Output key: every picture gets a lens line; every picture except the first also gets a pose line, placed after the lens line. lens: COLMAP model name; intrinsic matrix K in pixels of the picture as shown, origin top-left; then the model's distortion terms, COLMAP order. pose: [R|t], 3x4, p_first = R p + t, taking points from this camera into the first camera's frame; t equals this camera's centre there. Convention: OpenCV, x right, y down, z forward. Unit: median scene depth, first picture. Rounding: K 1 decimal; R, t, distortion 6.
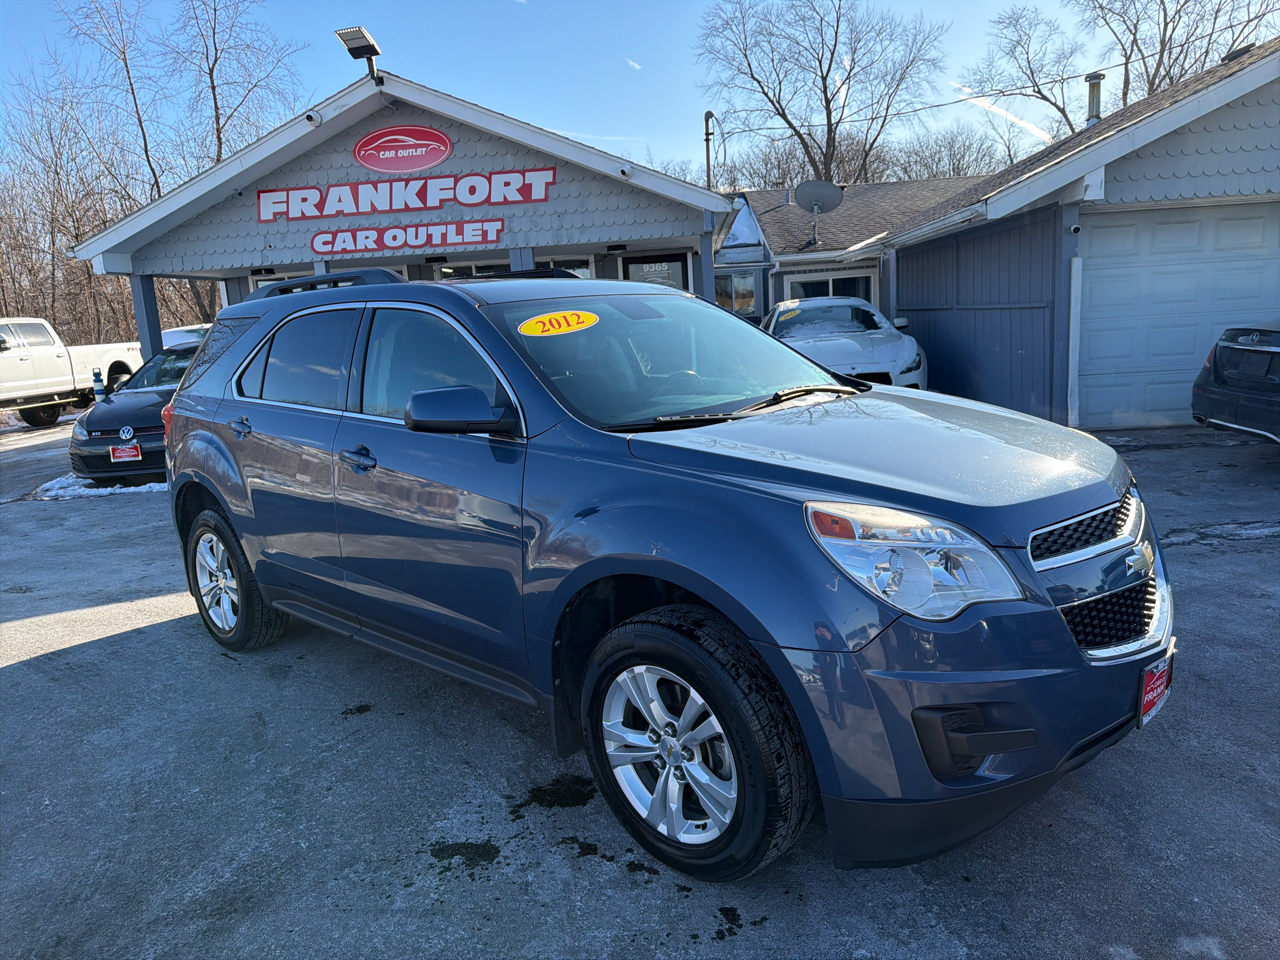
lens RADIAL K [[901.2, 0, 639.2], [0, 901.2, 480.5], [0, 0, 1]] dist [0.032981, -0.046372]
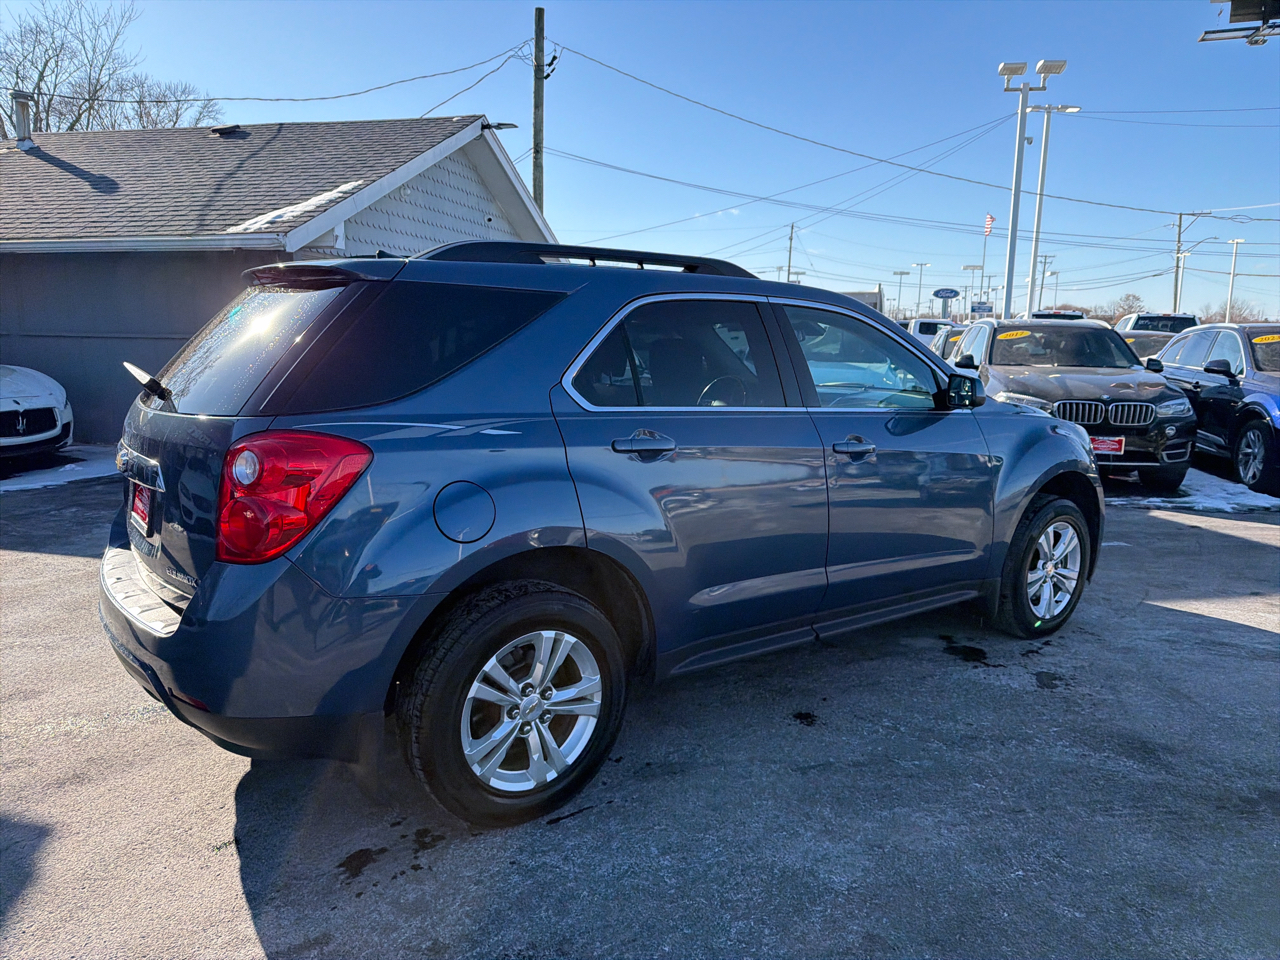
lens RADIAL K [[901.2, 0, 653.0], [0, 901.2, 471.3], [0, 0, 1]] dist [0.032981, -0.046372]
pose [[0.159914, -0.086500, 0.983334, -0.684418], [0.150858, 0.986593, 0.062254, -0.048911], [-0.975535, 0.138389, 0.170819, 0.522175]]
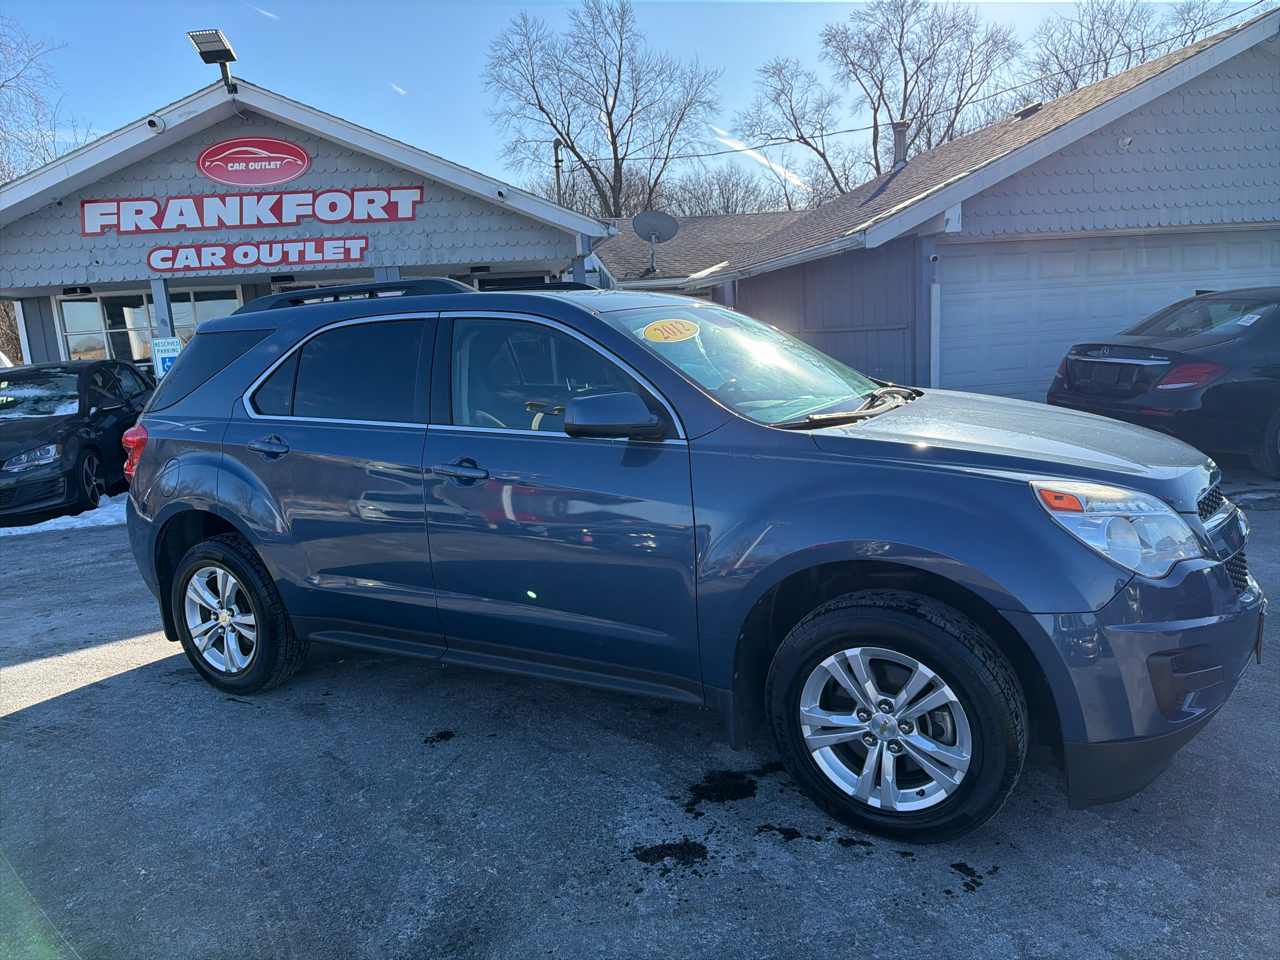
lens RADIAL K [[901.2, 0, 640.0], [0, 901.2, 480.2], [0, 0, 1]] dist [0.032981, -0.046372]
pose [[0.971605, -0.038592, 0.233441, -0.173242], [0.045537, 0.998664, -0.024433, 0.008799], [-0.232186, 0.034369, 0.972064, 0.008960]]
